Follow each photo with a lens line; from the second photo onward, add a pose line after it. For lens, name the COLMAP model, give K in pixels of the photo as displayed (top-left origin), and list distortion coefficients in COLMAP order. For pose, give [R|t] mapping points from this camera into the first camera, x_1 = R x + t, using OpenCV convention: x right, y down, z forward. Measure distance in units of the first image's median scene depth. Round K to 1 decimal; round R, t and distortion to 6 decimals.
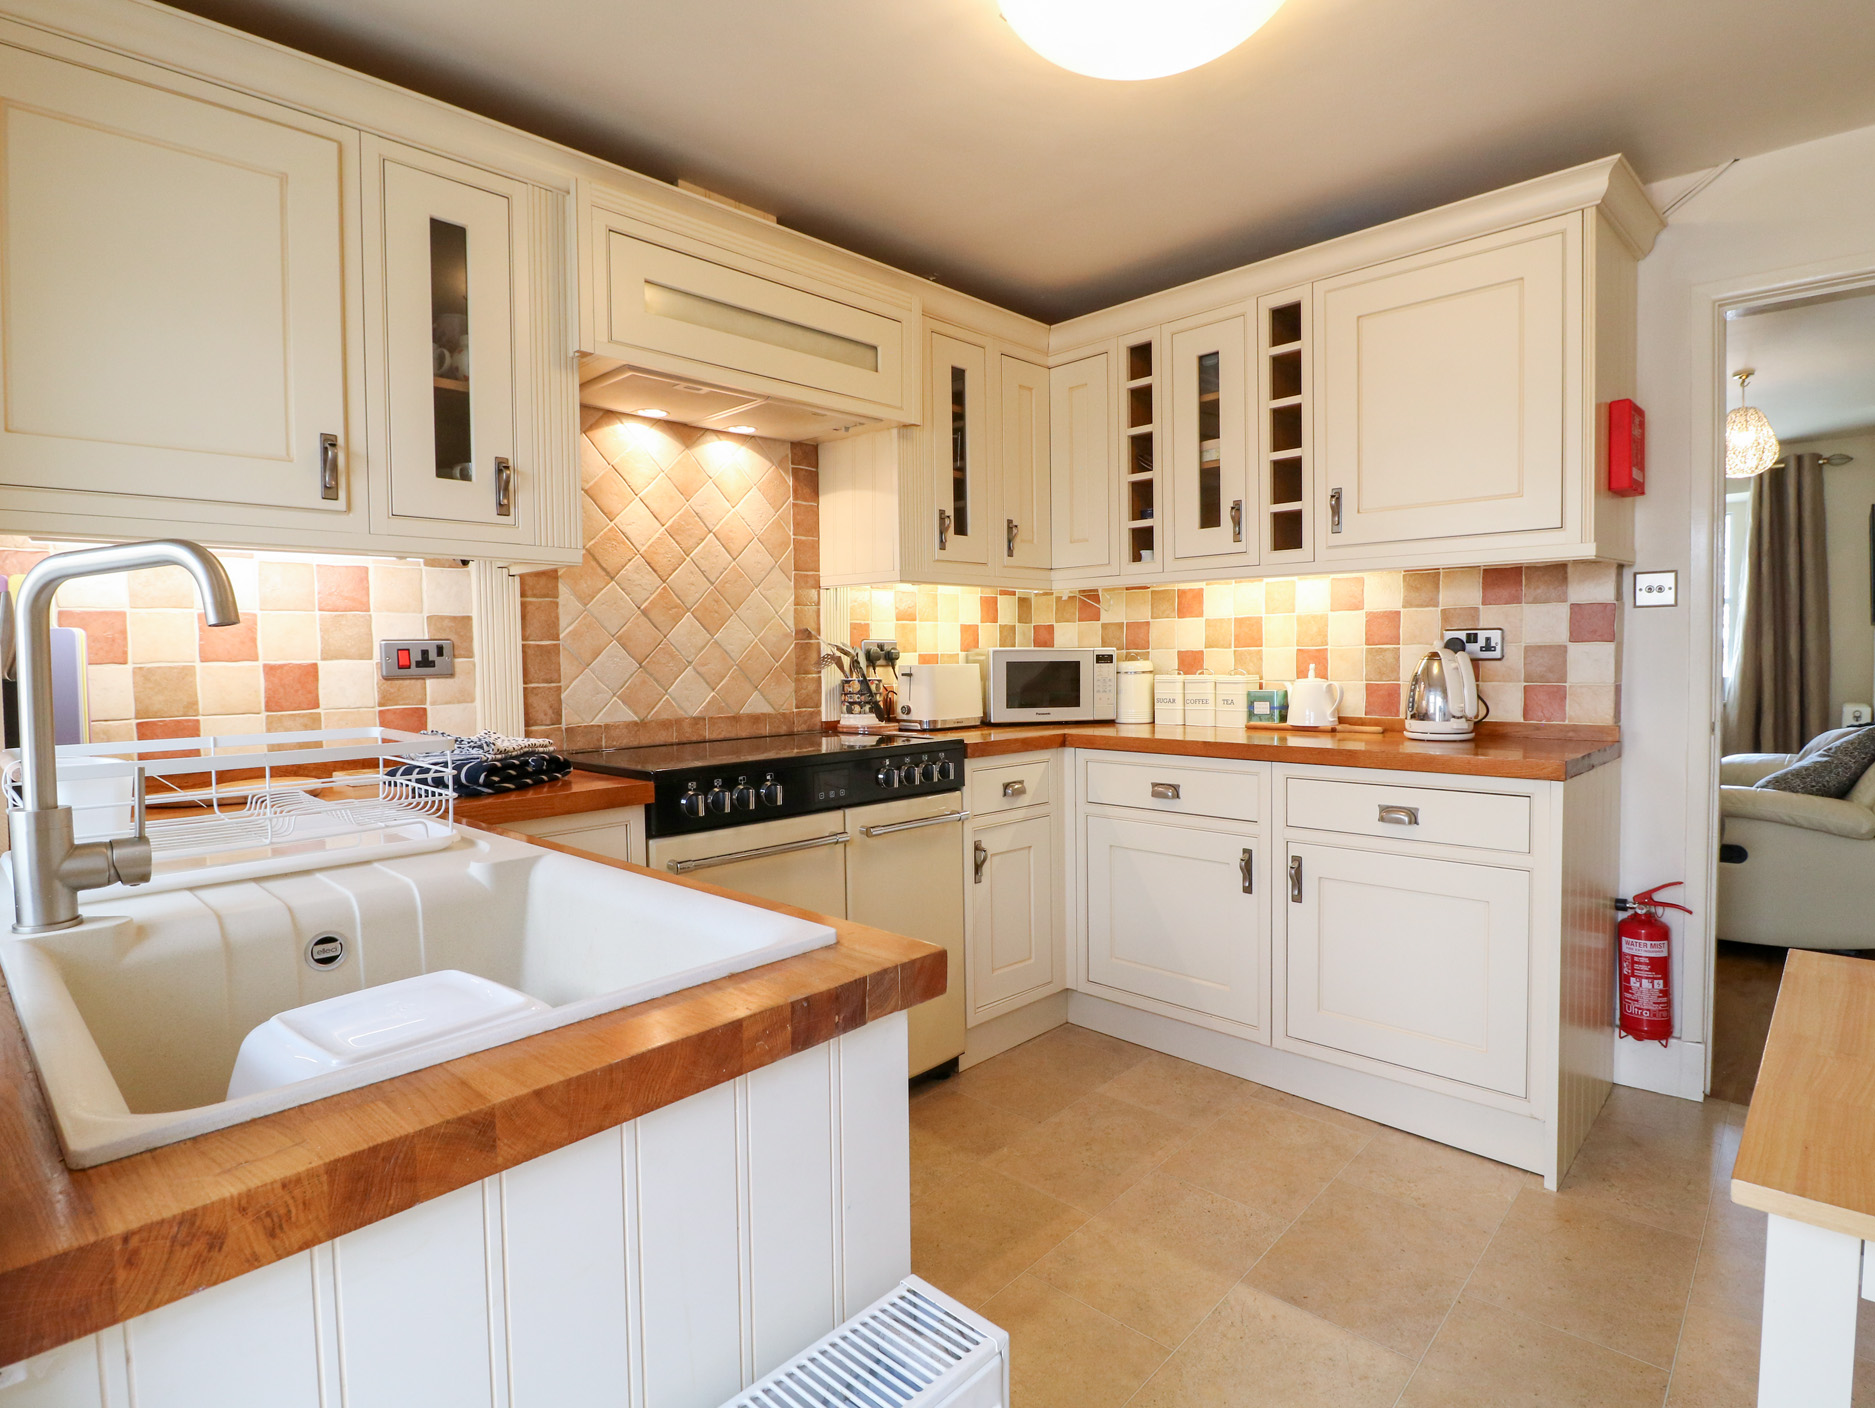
lens RADIAL K [[980.1, 0, 943.1], [0, 980.1, 697.5], [0, 0, 1]] dist [-0.004276, -0.006504]
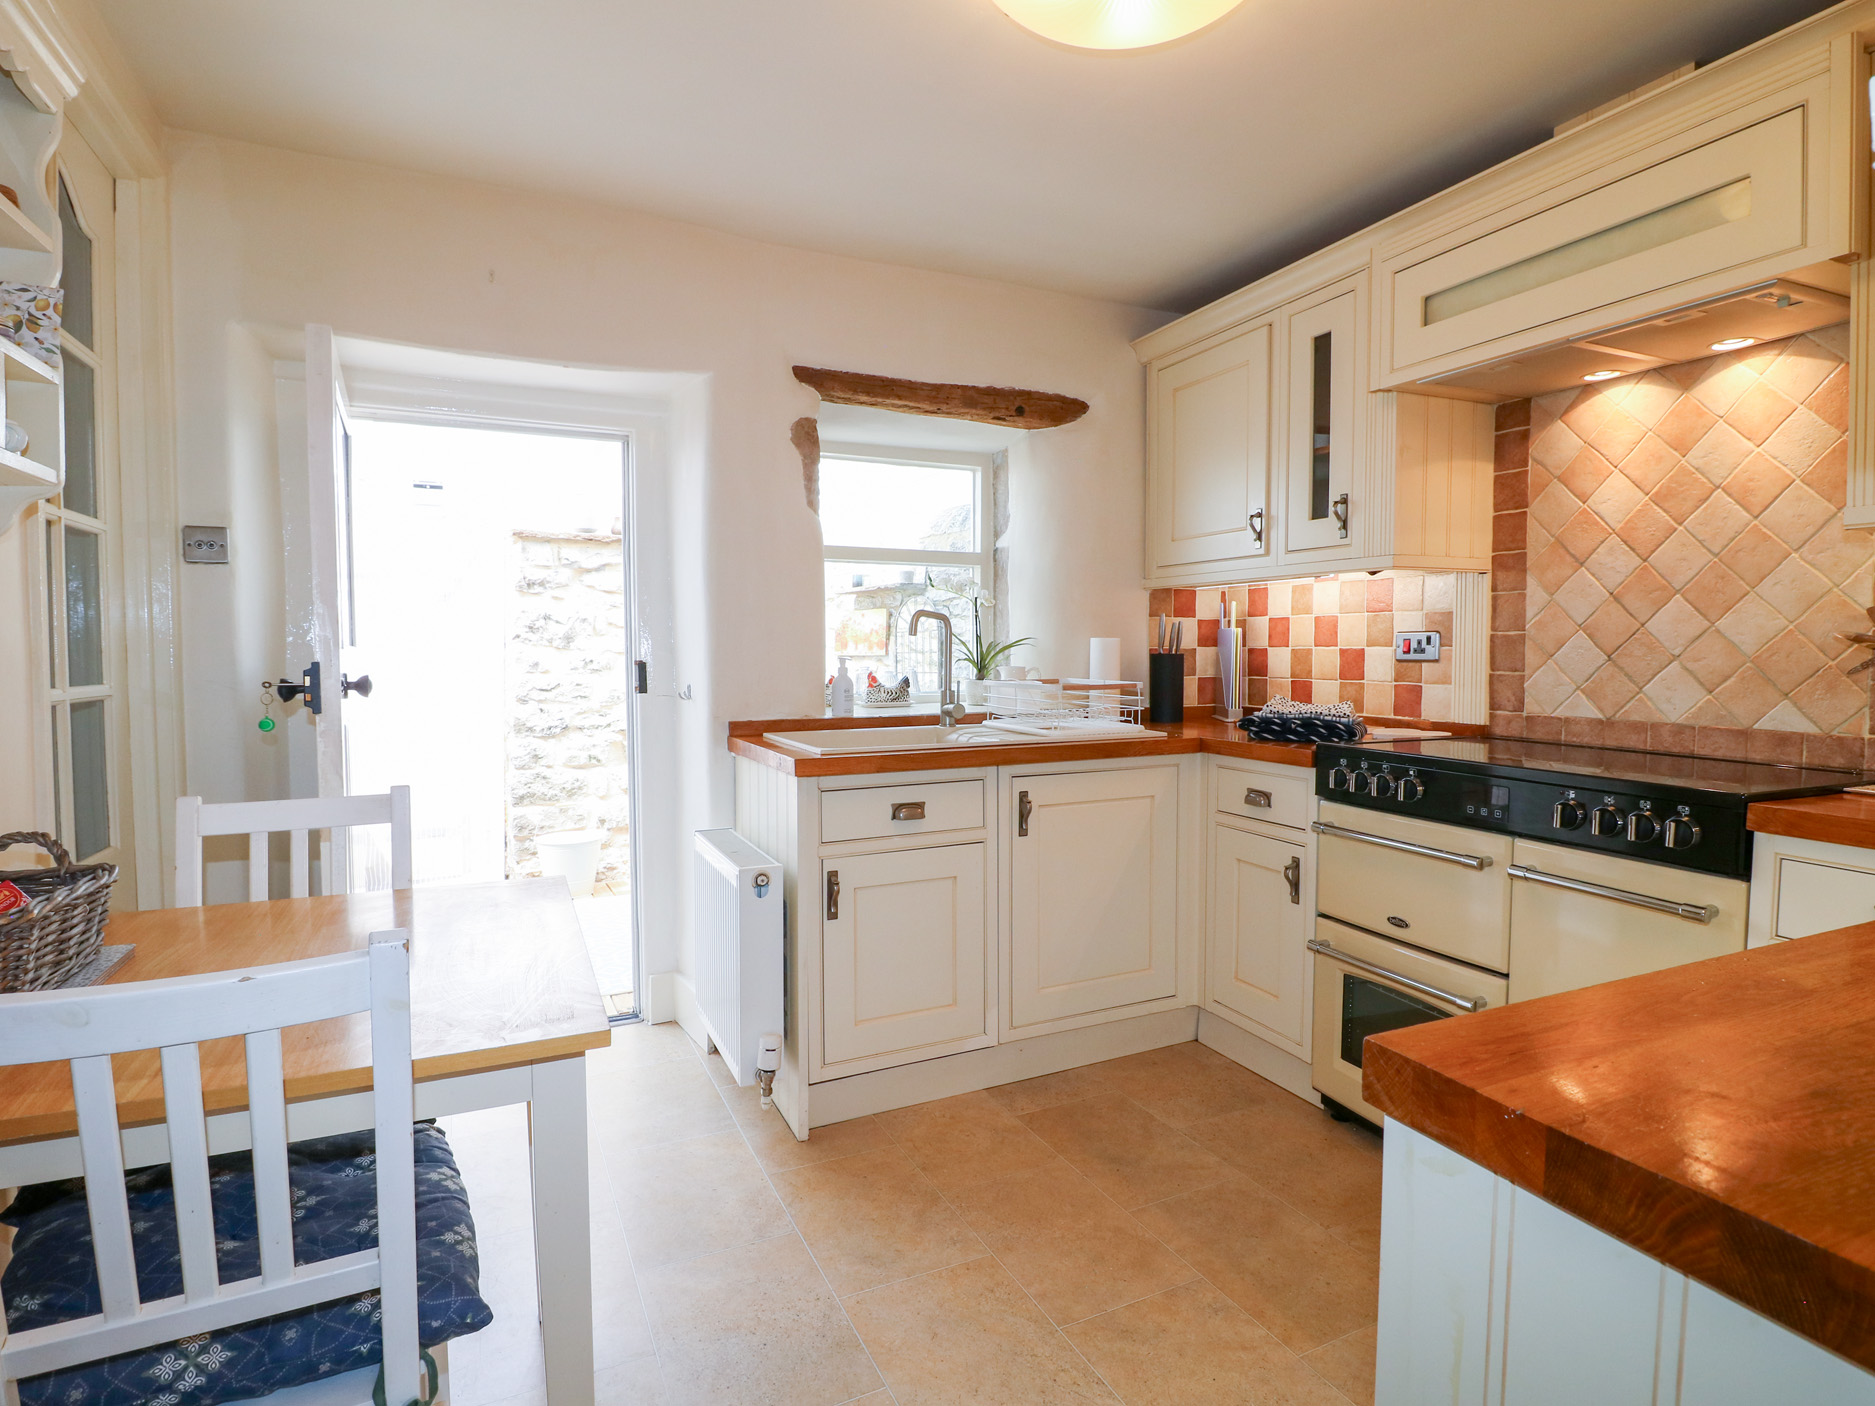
lens RADIAL K [[980.1, 0, 943.0], [0, 980.1, 696.0], [0, 0, 1]] dist [-0.004276, -0.006504]
pose [[-0.373767, 0.061643, -0.925472, 0.769961], [-0.038495, 0.995898, 0.081880, -0.048979], [0.926723, 0.066230, -0.369861, 0.788989]]
